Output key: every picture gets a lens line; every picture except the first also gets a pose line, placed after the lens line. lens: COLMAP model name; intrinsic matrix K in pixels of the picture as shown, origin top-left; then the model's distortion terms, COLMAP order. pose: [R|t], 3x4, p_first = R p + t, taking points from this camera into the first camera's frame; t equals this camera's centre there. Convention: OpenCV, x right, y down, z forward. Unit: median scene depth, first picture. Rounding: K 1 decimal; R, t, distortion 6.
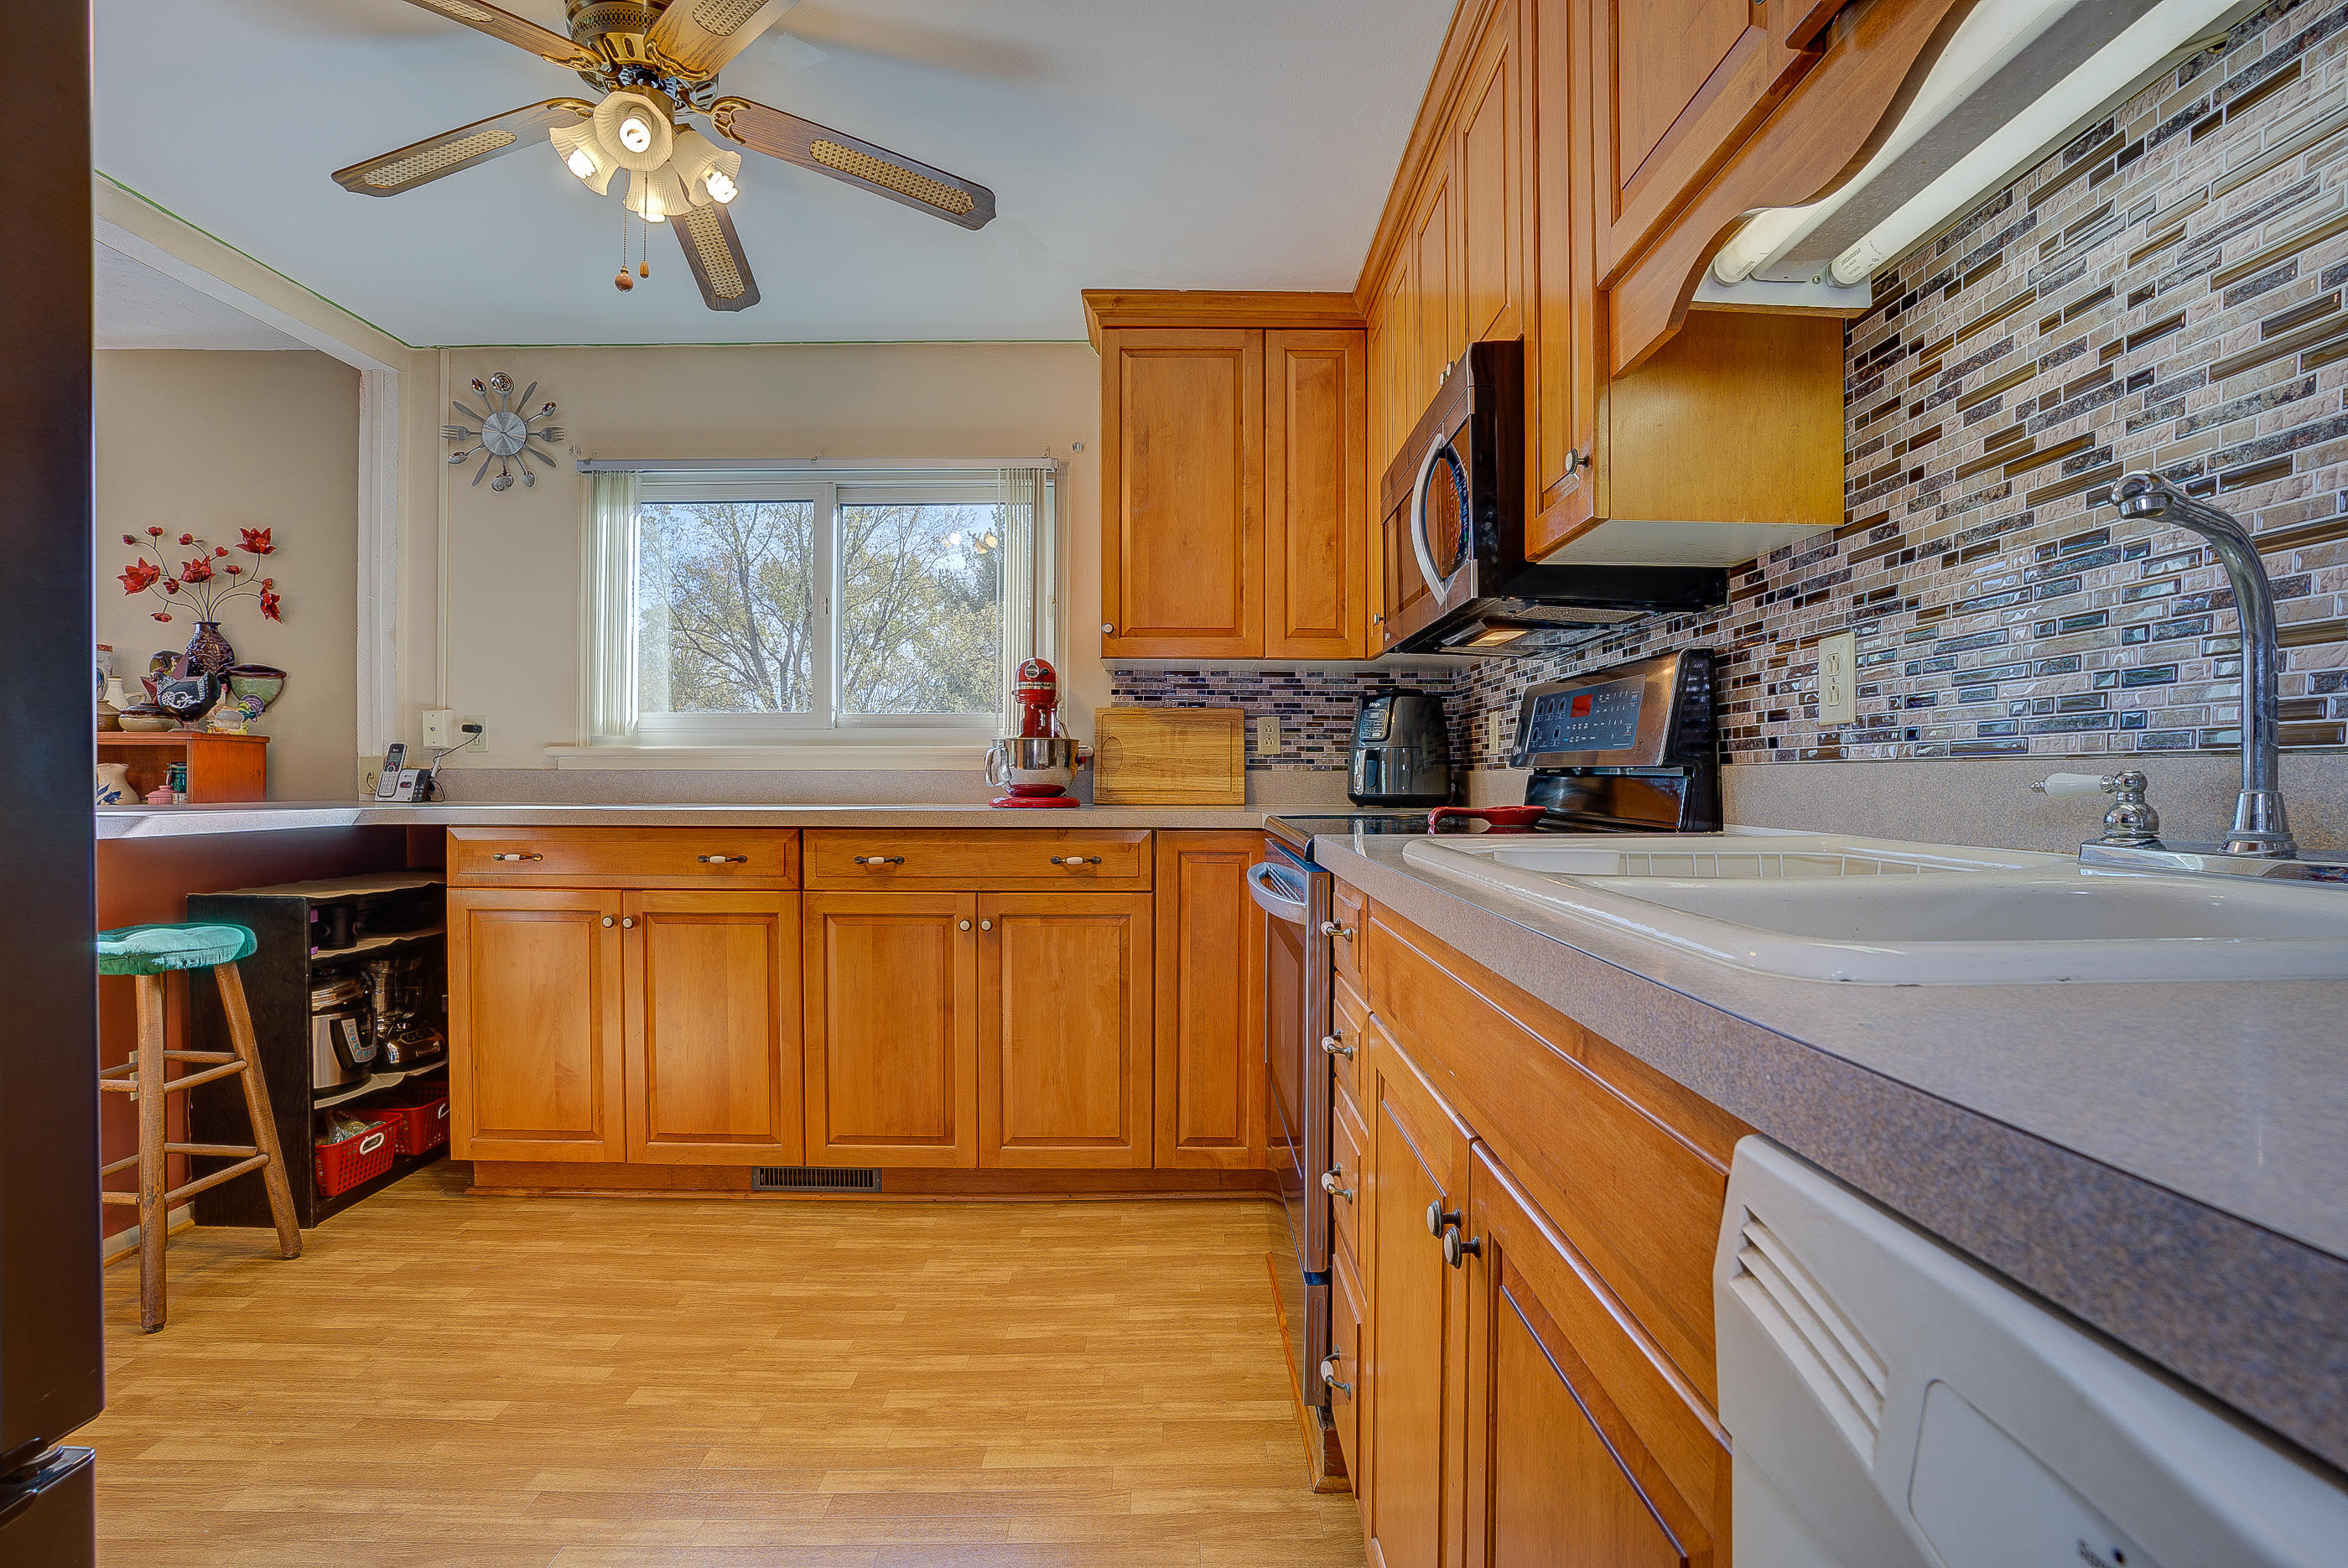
lens RADIAL K [[1098.1, 0, 1200.6], [0, 1098.1, 806.6], [0, 0, 1]] dist [-0.053002, 0.018079]
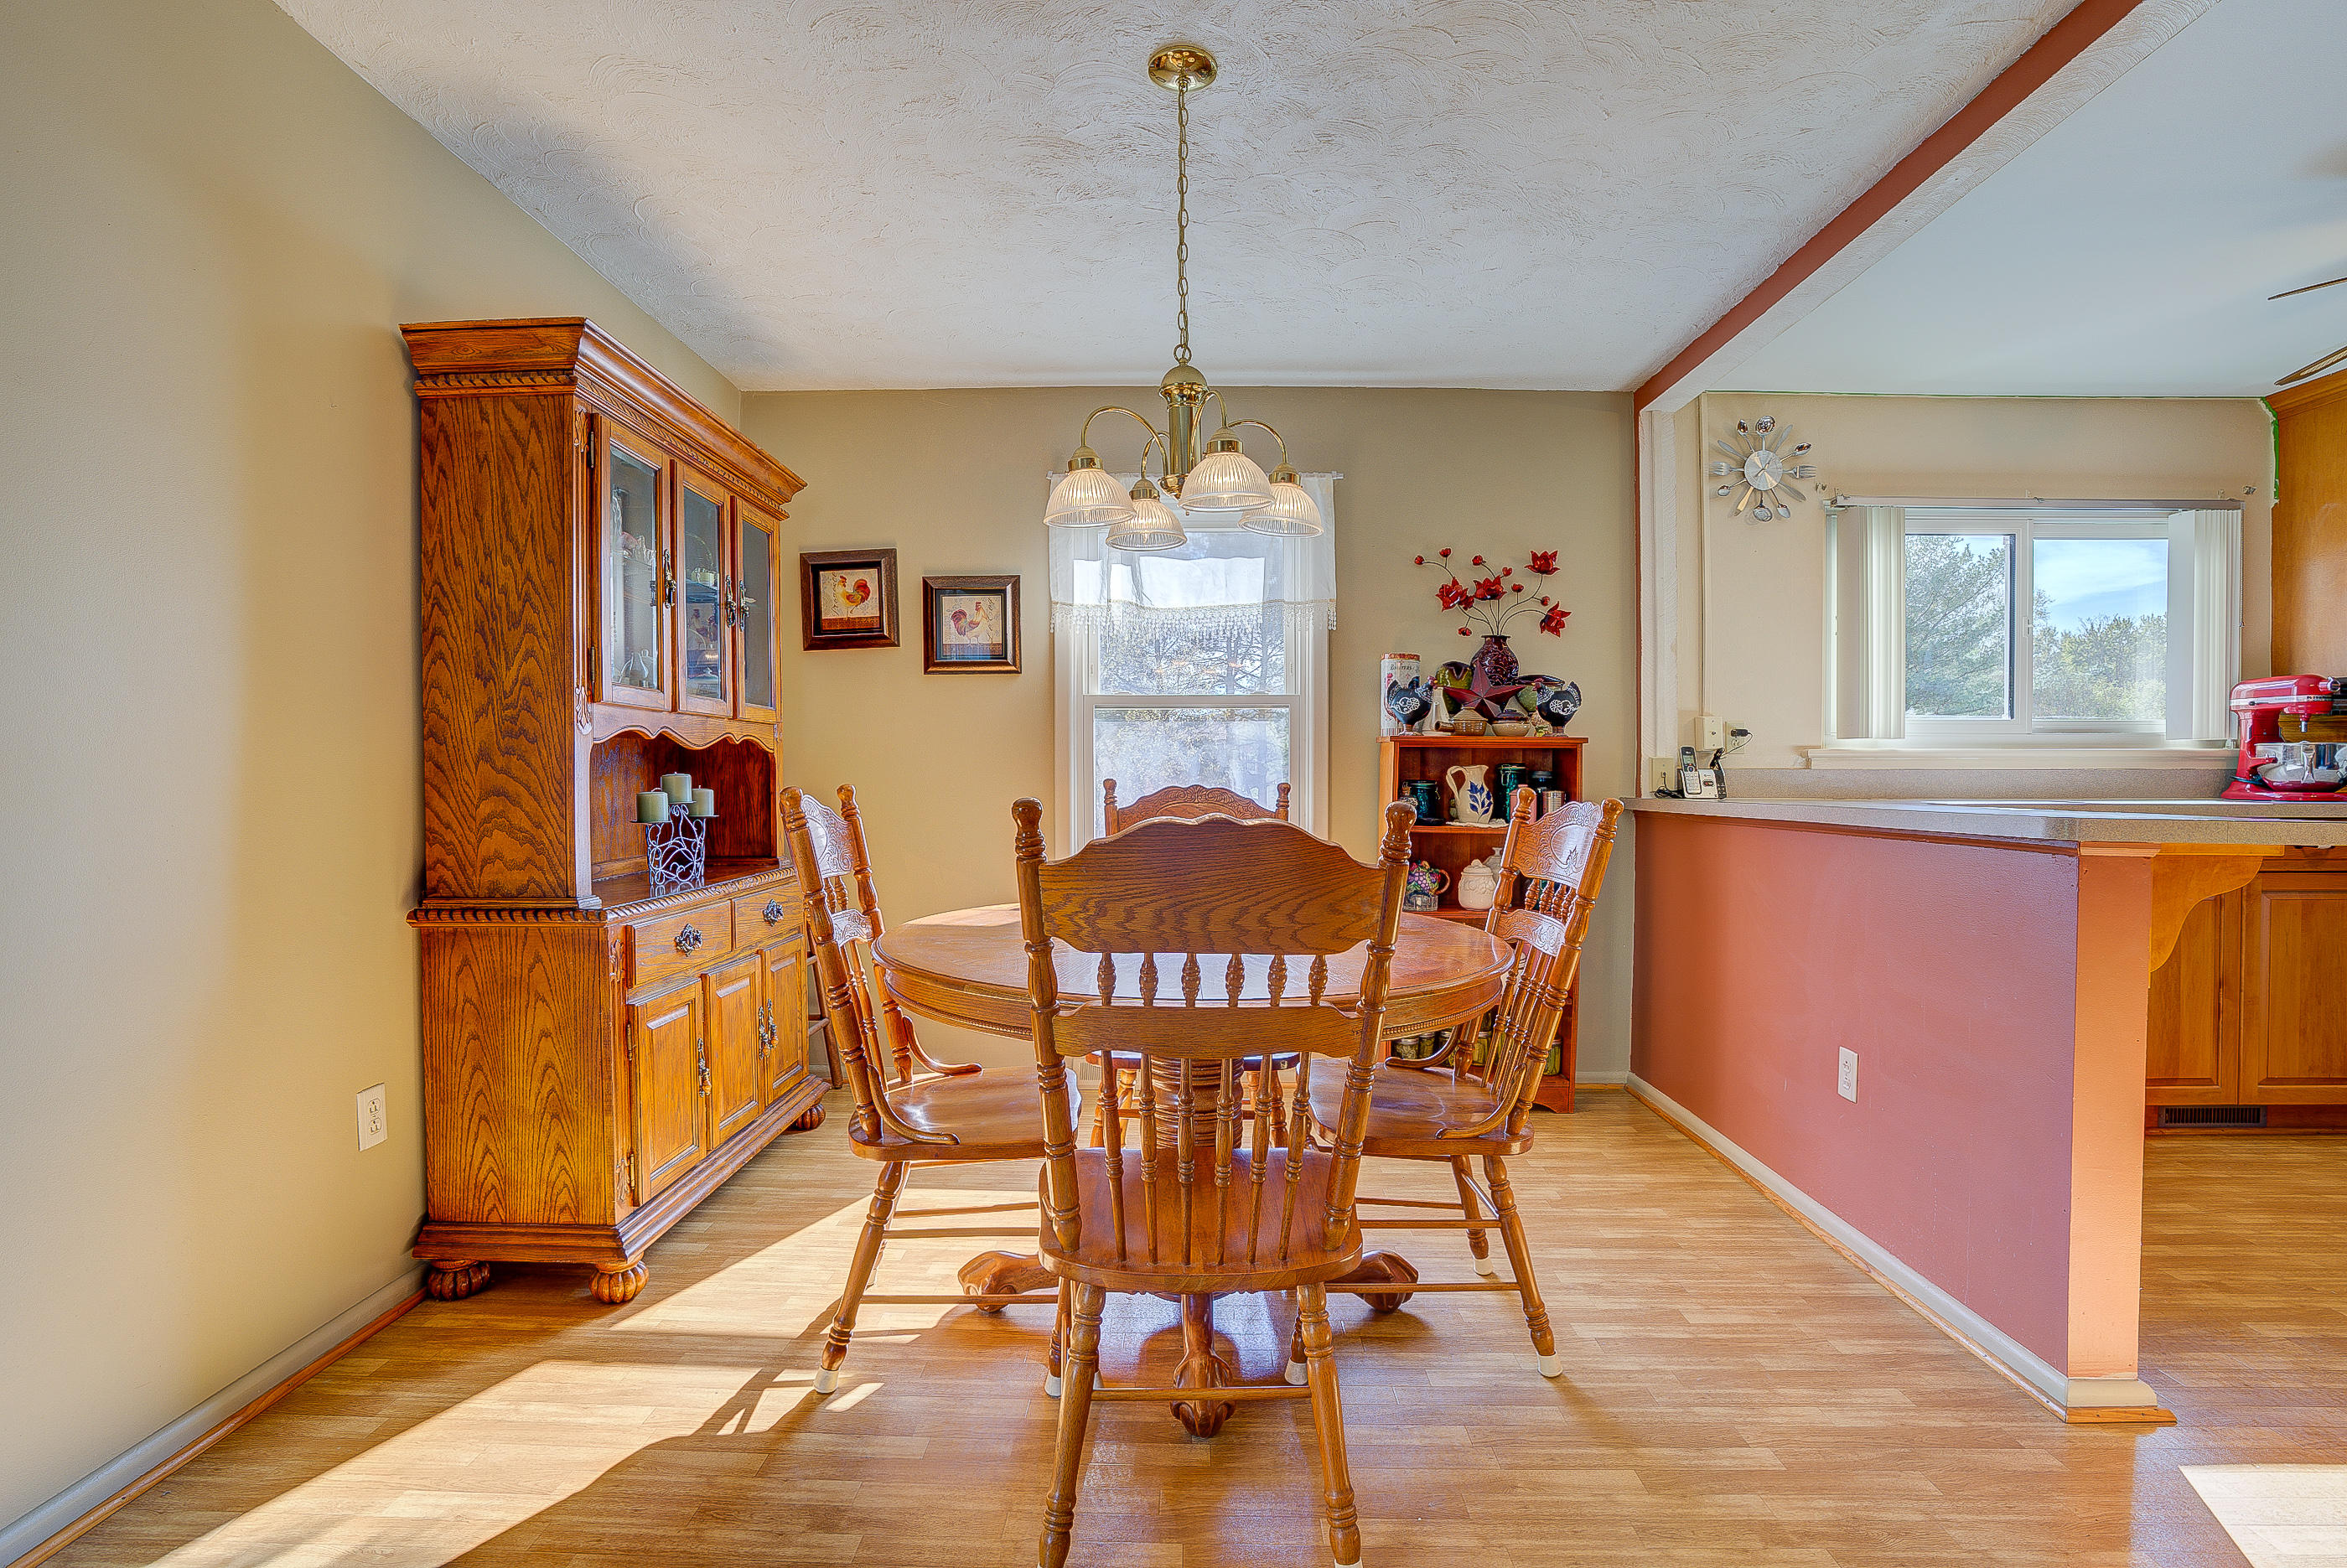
lens RADIAL K [[1097.5, 0, 1174.6], [0, 1097.5, 784.8], [0, 0, 1]] dist [-0.053002, 0.018079]
pose [[0.999987, -0.001034, -0.004925, -1.754154], [0.000975, 0.999926, -0.012087, -0.005433], [0.004937, 0.012082, 0.999915, -0.193040]]
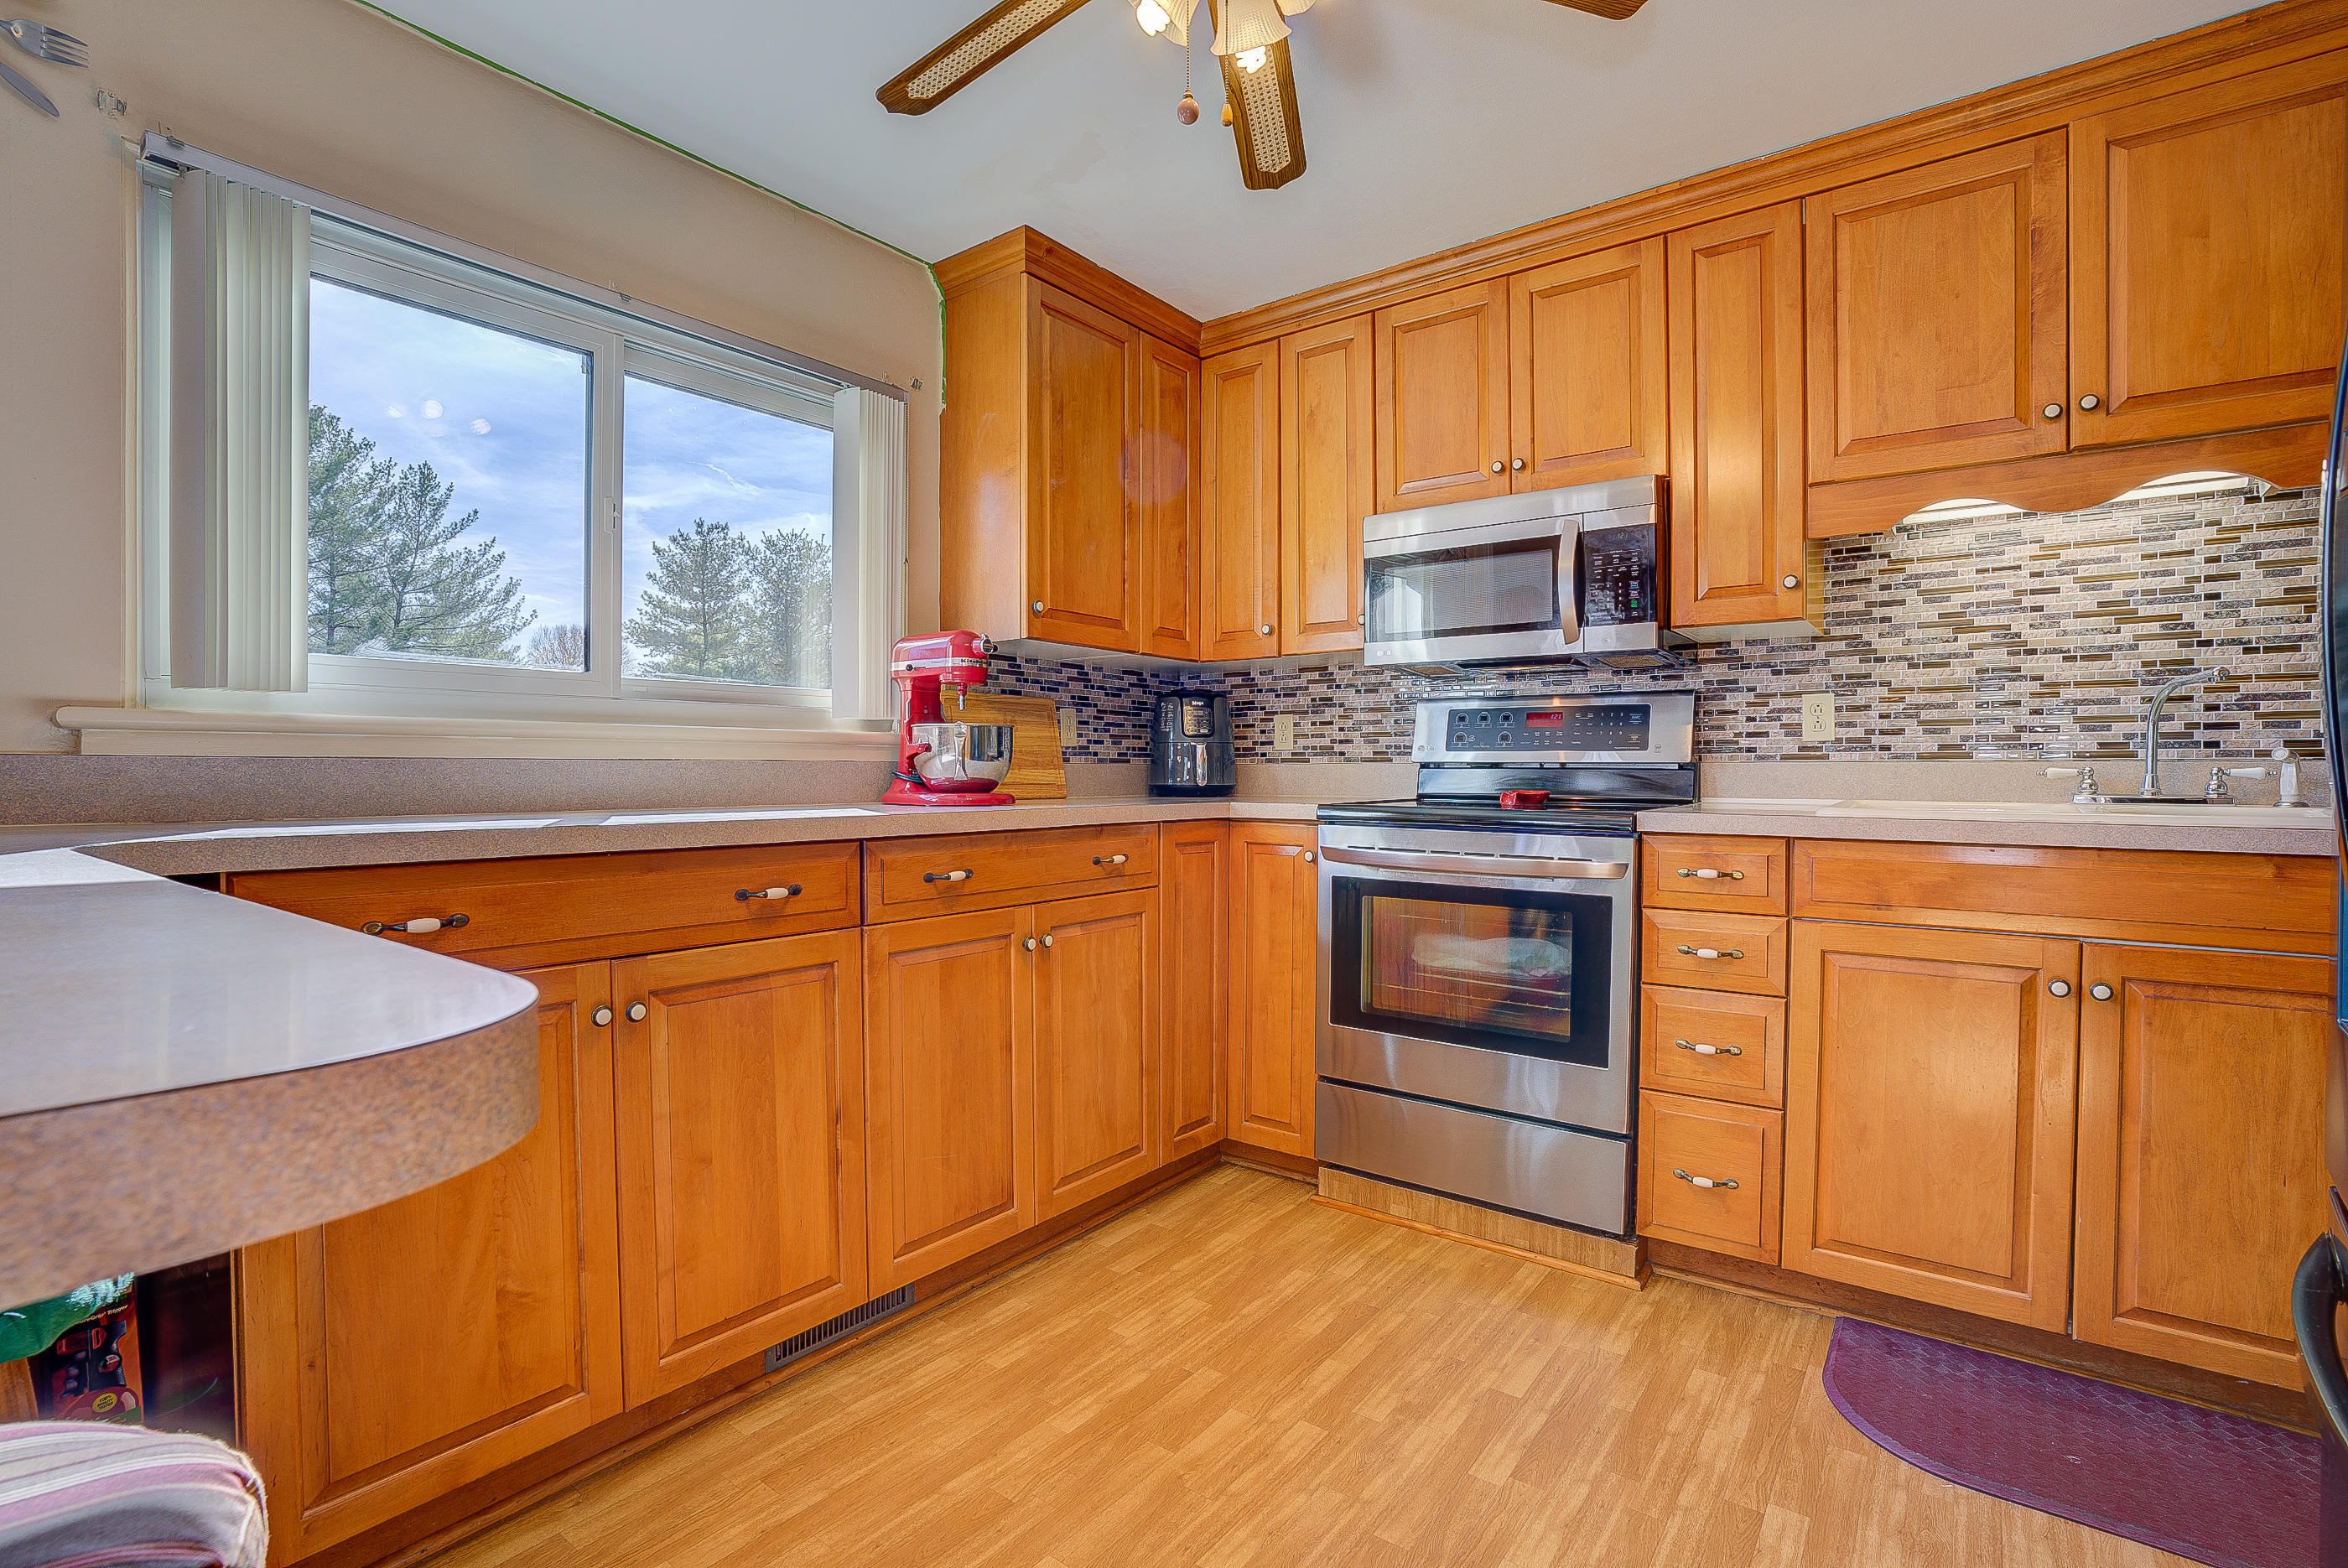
lens RADIAL K [[1098.1, 0, 1186.4], [0, 1098.1, 802.1], [0, 0, 1]] dist [-0.053002, 0.018079]
pose [[0.598964, -0.023575, 0.800429, -0.934269], [0.021850, 0.999676, 0.013092, -0.011226], [-0.800478, 0.009648, 0.599285, 0.447432]]
